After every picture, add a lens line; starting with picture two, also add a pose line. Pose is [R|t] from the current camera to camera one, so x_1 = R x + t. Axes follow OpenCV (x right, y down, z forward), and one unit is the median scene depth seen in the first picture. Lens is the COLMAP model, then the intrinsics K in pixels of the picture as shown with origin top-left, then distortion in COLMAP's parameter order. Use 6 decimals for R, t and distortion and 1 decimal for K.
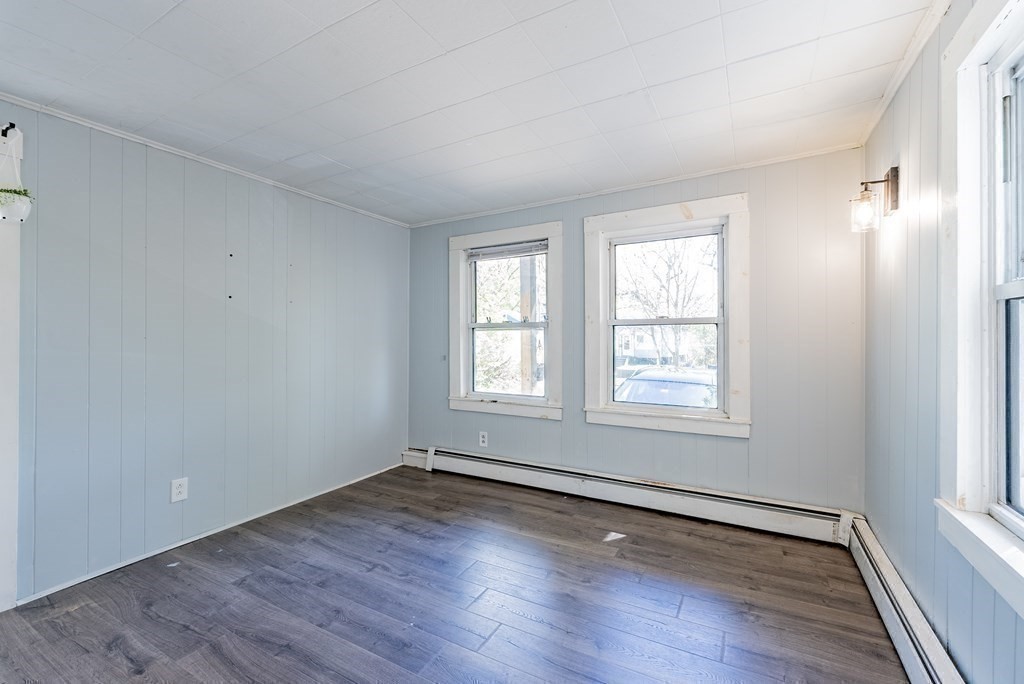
lens RADIAL K [[430.9, 0, 507.5], [0, 430.9, 337.5], [0, 0, 1]] dist [0.001512, -0.001534]
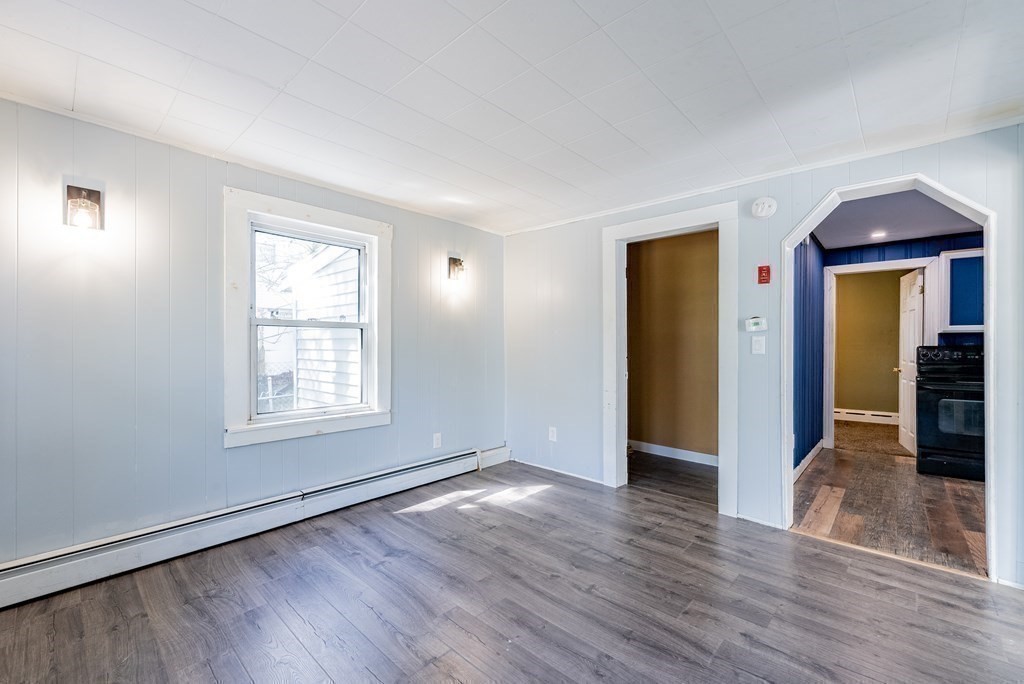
lens RADIAL K [[430.9, 0, 516.6], [0, 430.9, 352.1], [0, 0, 1]] dist [0.001512, -0.001534]
pose [[-0.978443, -0.001542, 0.206511, -0.274906], [0.000835, 0.999934, 0.011423, 0.012169], [-0.206515, 0.011349, -0.978378, 1.221587]]
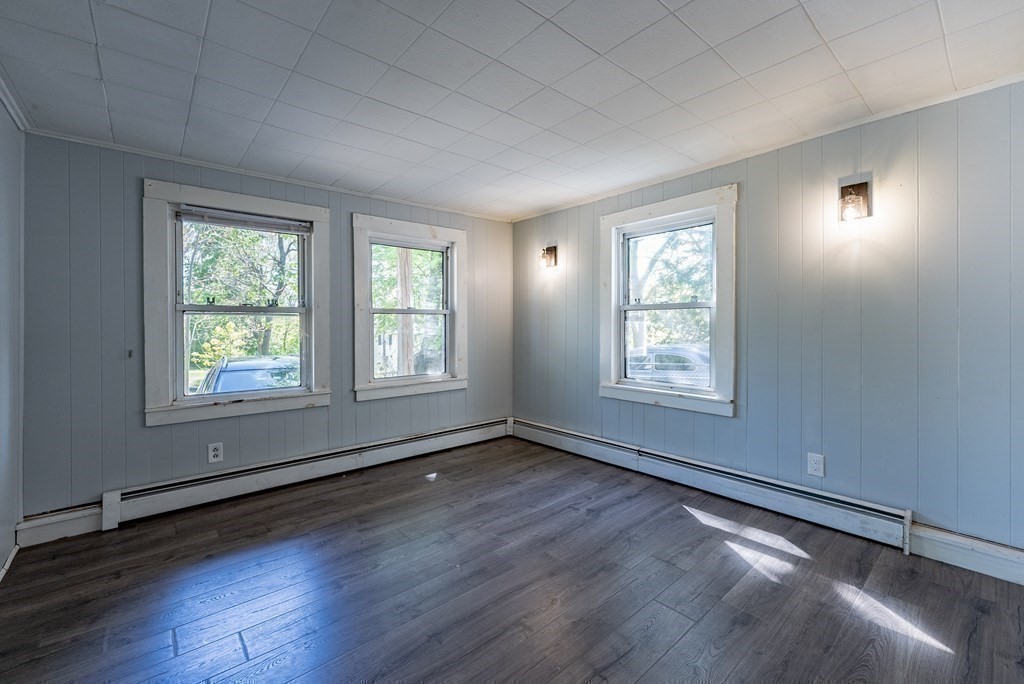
lens RADIAL K [[430.9, 0, 511.6], [0, 430.9, 329.1], [0, 0, 1]] dist [0.001512, -0.001534]
pose [[0.338312, -0.006982, 0.941008, -0.810360], [0.002572, 0.999976, 0.006495, 0.008687], [-0.941031, 0.000223, 0.338321, 0.297243]]
